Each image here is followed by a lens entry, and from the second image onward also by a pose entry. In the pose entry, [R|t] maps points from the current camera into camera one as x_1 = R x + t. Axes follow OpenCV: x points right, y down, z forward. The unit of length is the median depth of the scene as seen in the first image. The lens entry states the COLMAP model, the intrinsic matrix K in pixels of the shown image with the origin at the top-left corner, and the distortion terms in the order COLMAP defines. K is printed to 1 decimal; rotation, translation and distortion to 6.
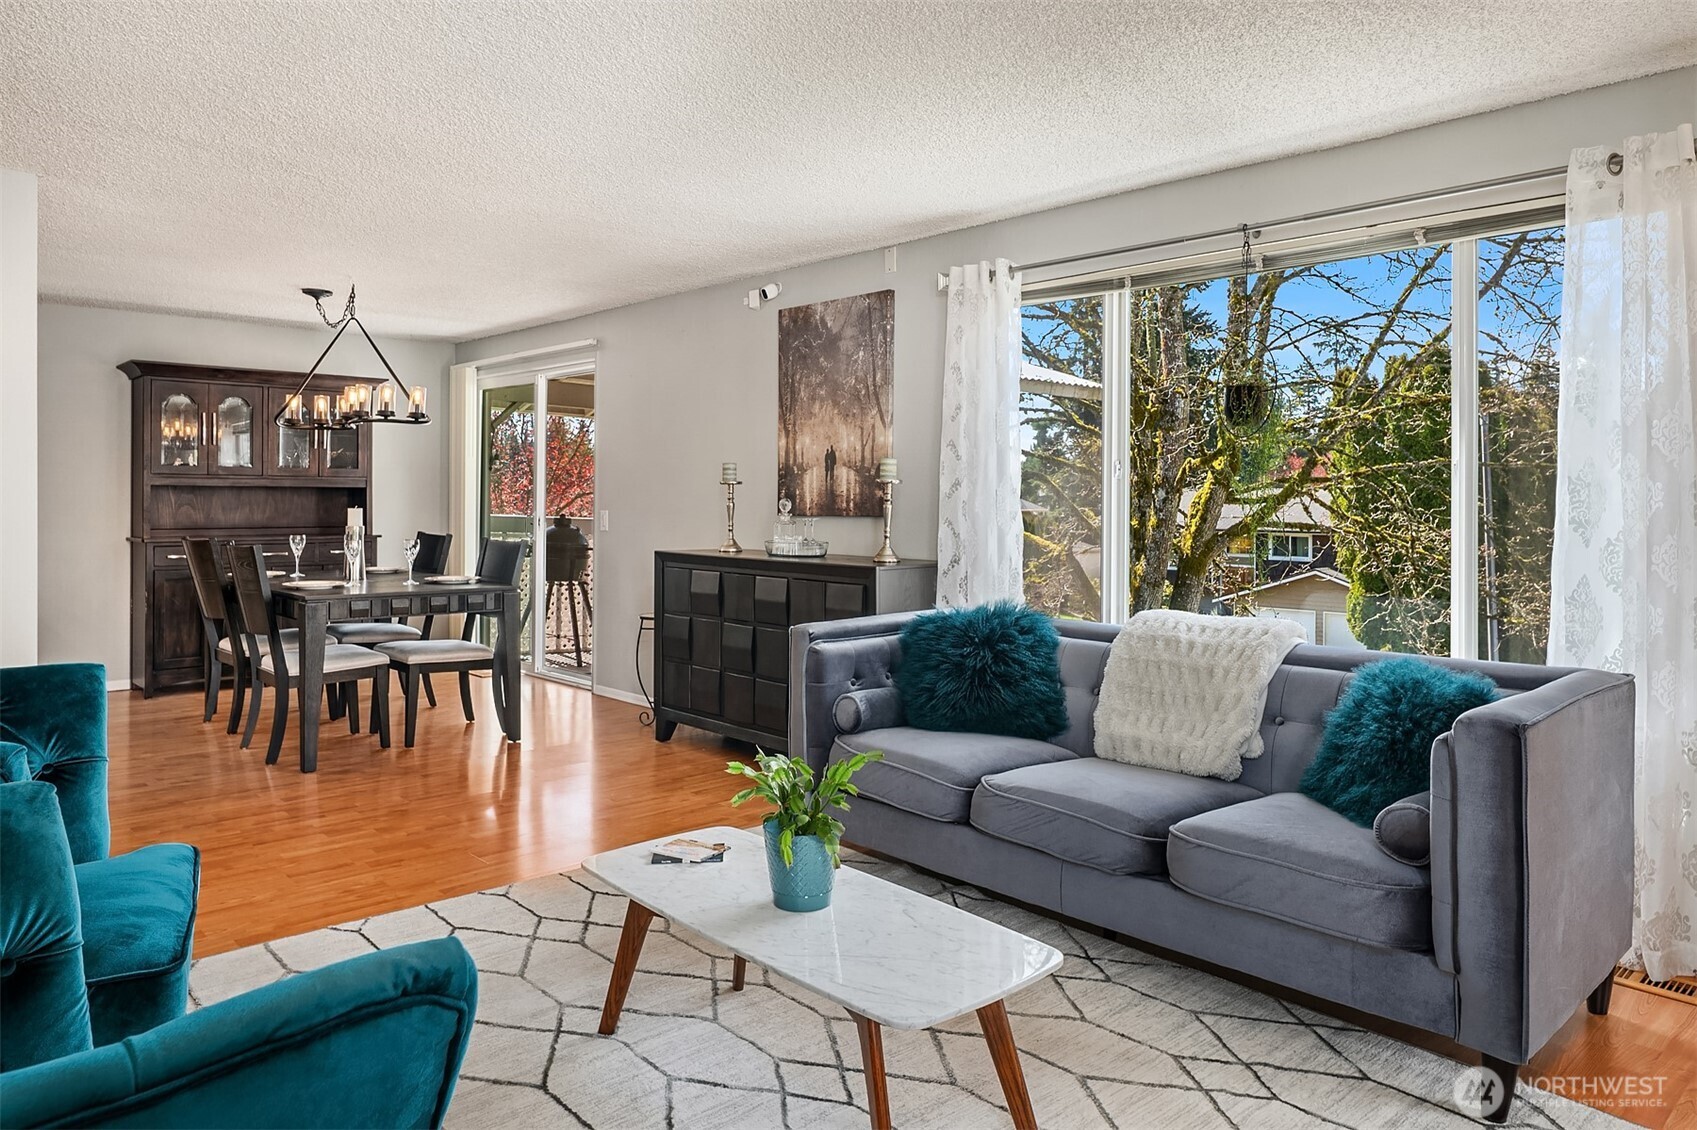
lens RADIAL K [[1126.2, 0, 849.6], [0, 1126.2, 492.8], [0, 0, 1]] dist [-0.000909, -0.002467]
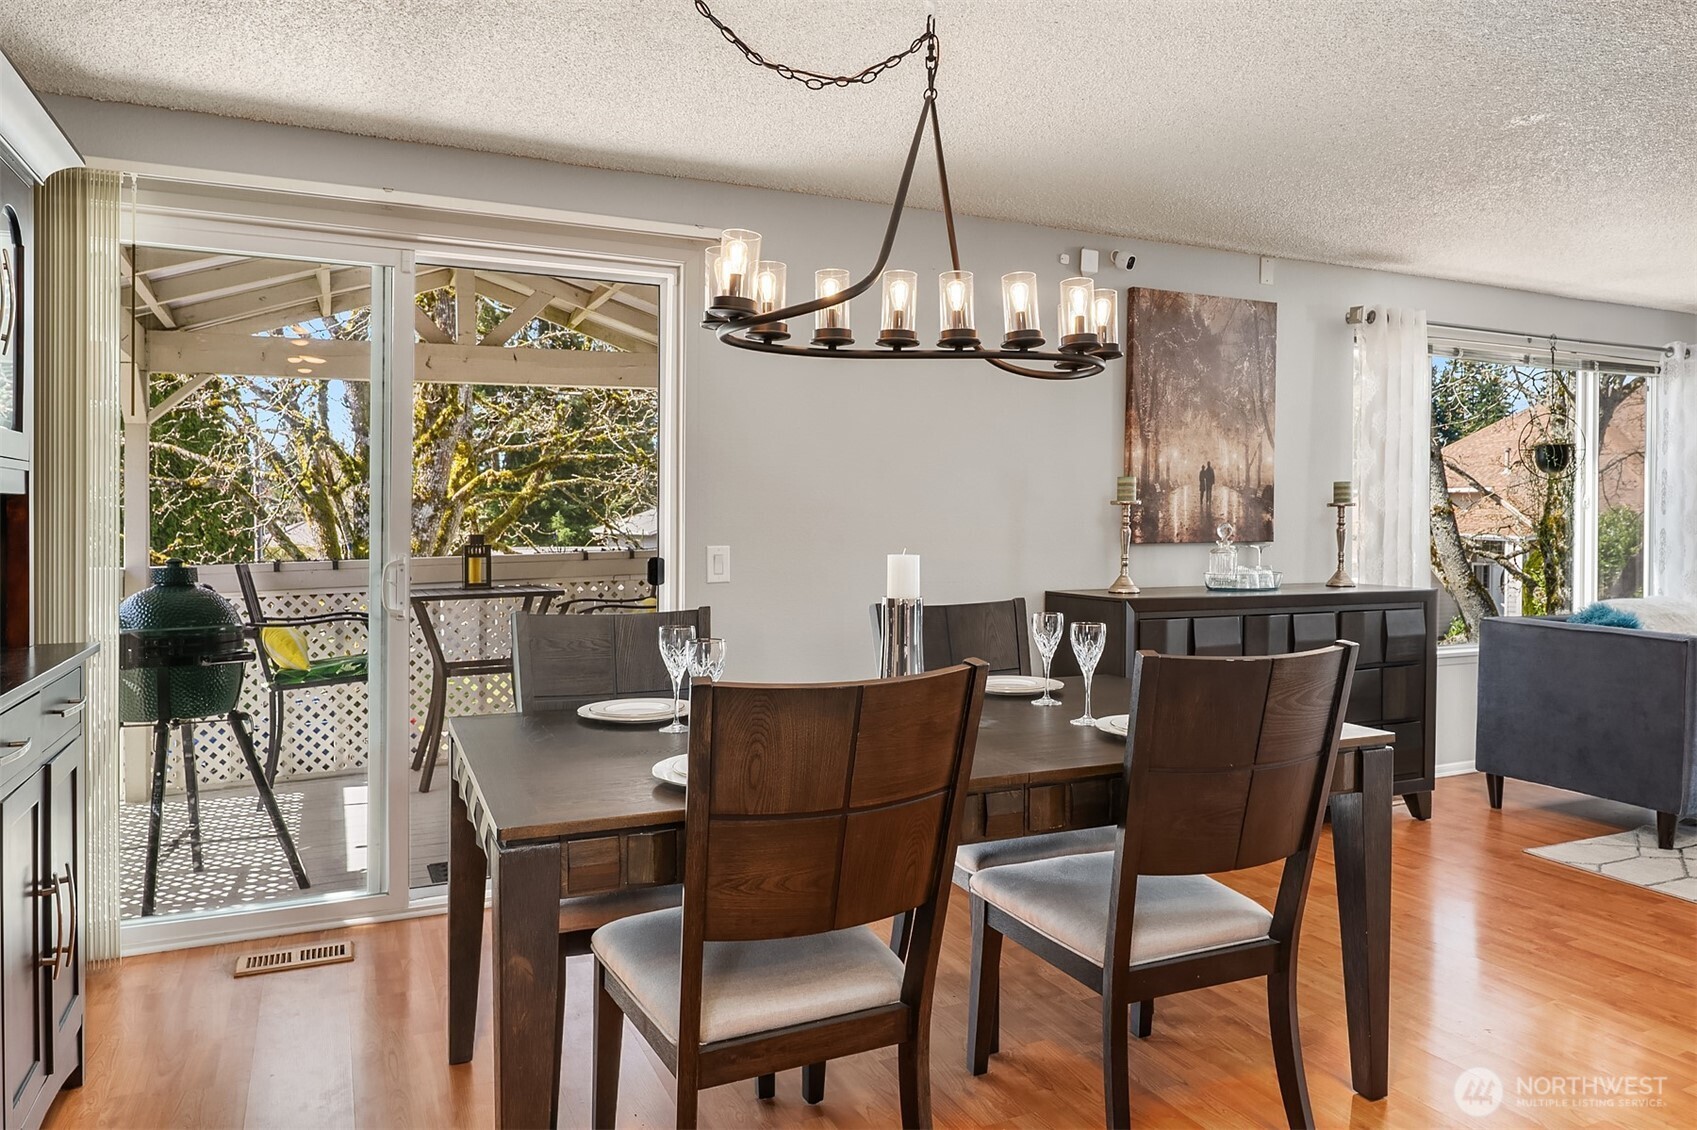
lens RADIAL K [[1125.4, 0, 848.6], [0, 1125.4, 528.7], [0, 0, 1]] dist [-0.003635, -0.004736]
pose [[0.319982, -0.012780, 0.947337, -0.941195], [-0.006791, 0.999852, 0.015783, -0.001930], [-0.947399, -0.011484, 0.319848, 0.990987]]
